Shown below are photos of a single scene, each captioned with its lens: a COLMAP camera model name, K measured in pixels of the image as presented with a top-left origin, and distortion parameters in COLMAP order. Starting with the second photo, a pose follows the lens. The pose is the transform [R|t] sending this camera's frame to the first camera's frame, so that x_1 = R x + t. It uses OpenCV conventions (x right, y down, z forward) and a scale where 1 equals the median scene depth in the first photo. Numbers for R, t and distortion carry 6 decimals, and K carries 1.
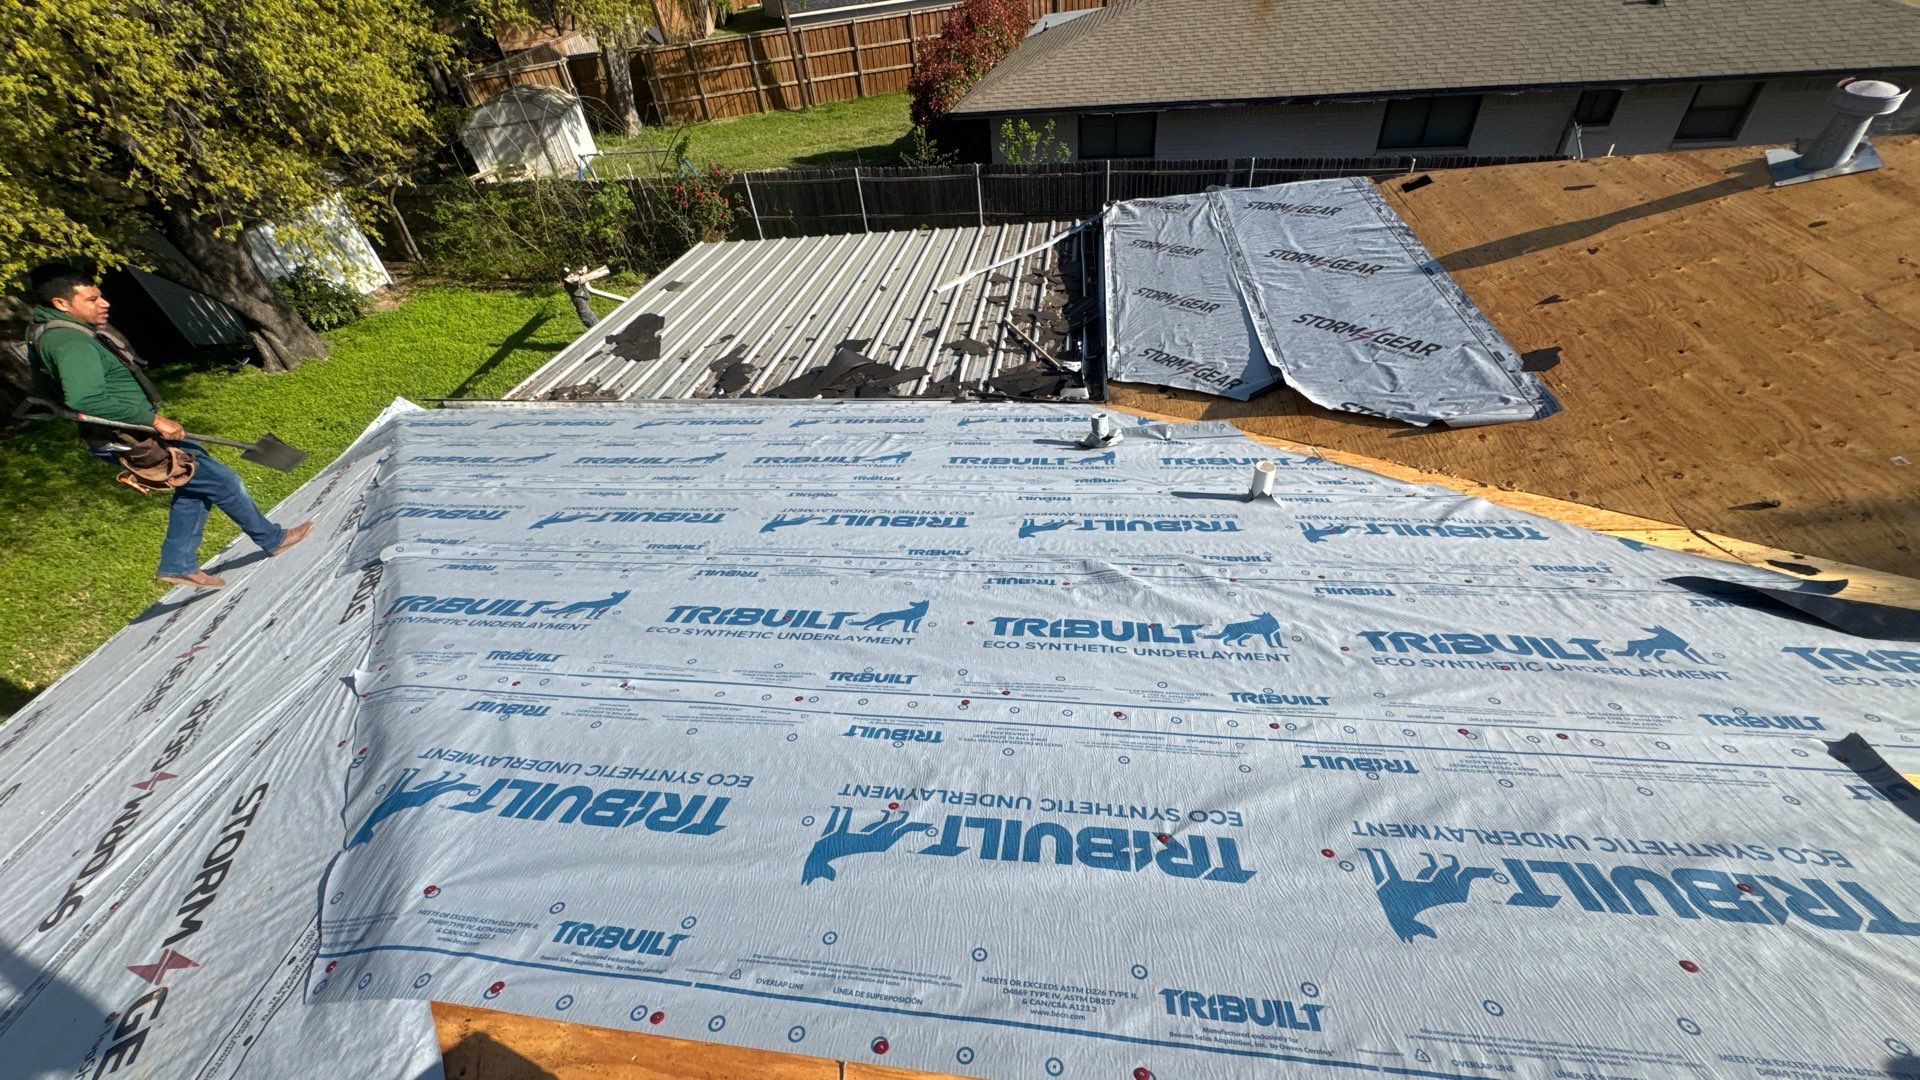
lens RADIAL K [[760.6, 0, 1014.5], [0, 760.6, 553.6], [0, 0, 1]] dist [-0.002092, -0.000429]
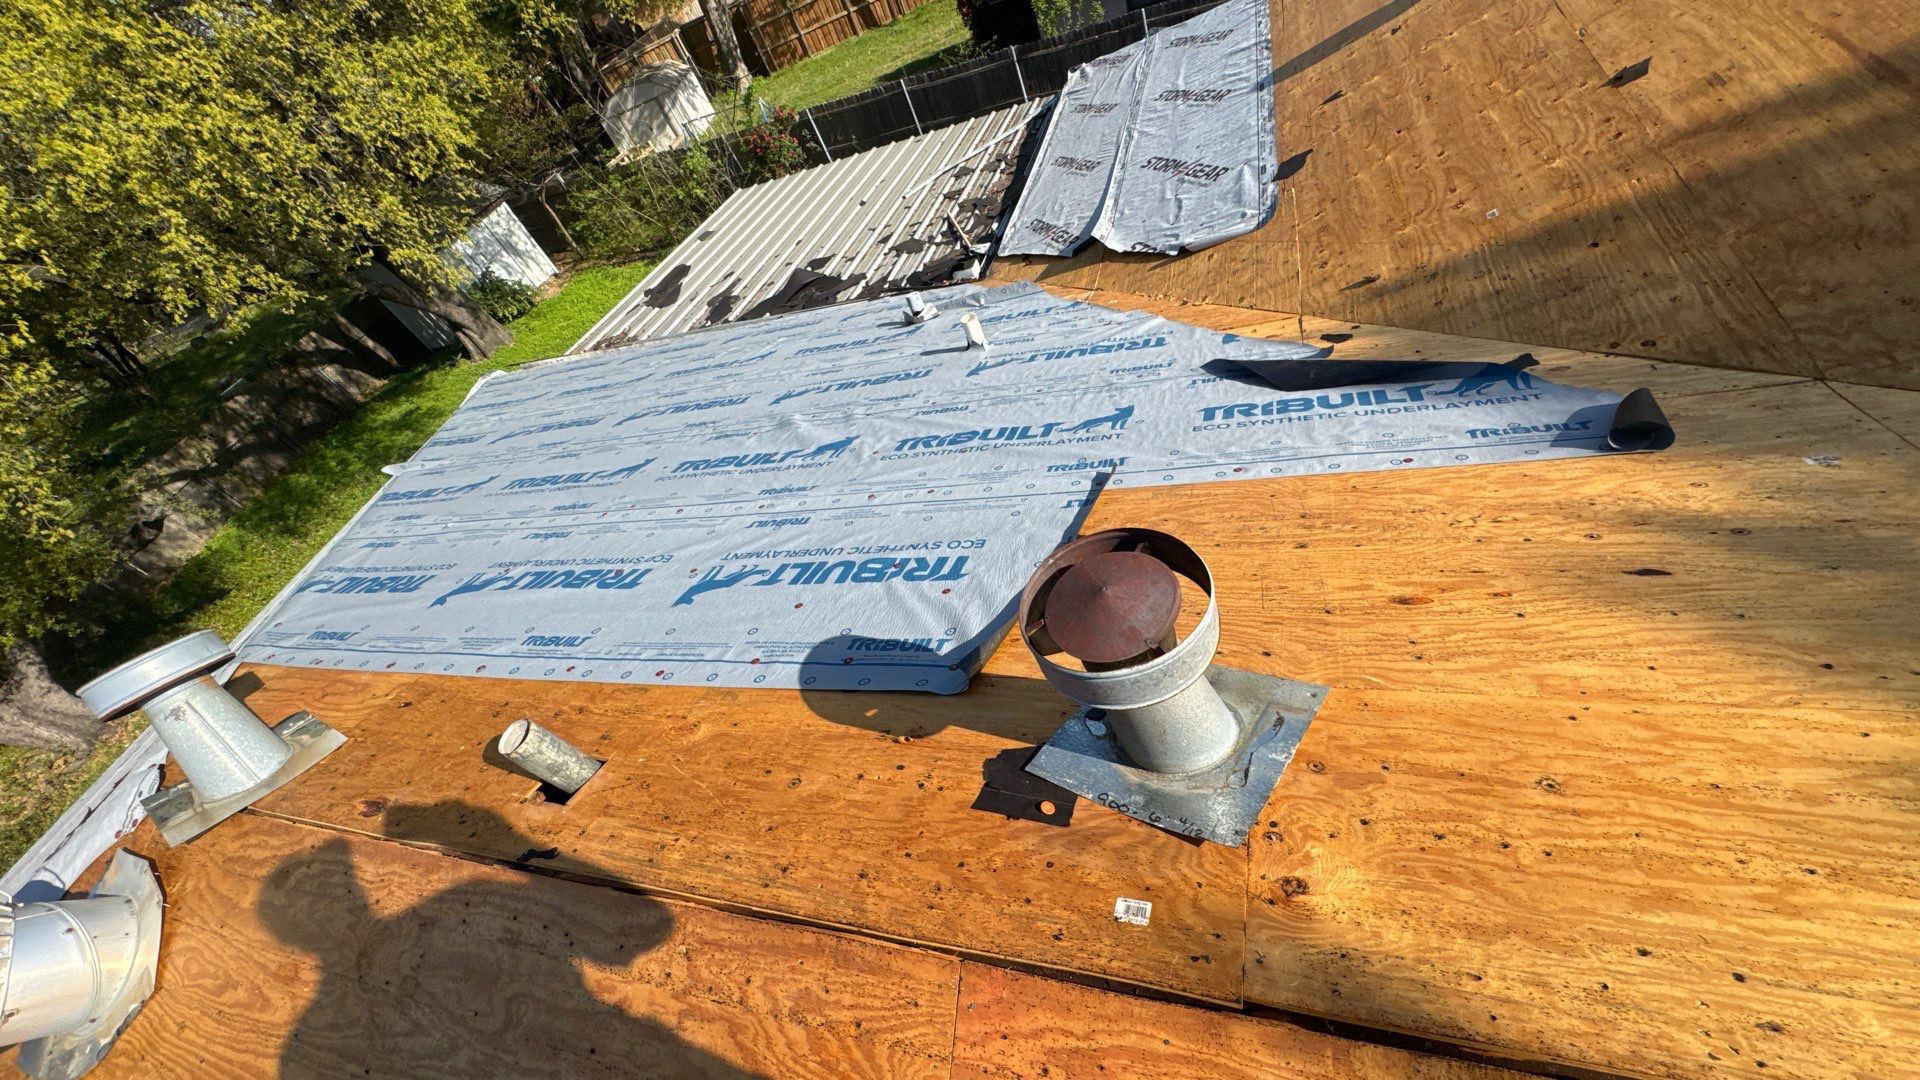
lens RADIAL K [[760.6, 0, 980.3], [0, 760.6, 540.4], [0, 0, 1]] dist [-0.002092, -0.000429]
pose [[0.962029, -0.079783, -0.261027, 0.125237], [0.107666, 0.989704, 0.094305, 0.023289], [0.250816, -0.118828, 0.960714, -0.031542]]
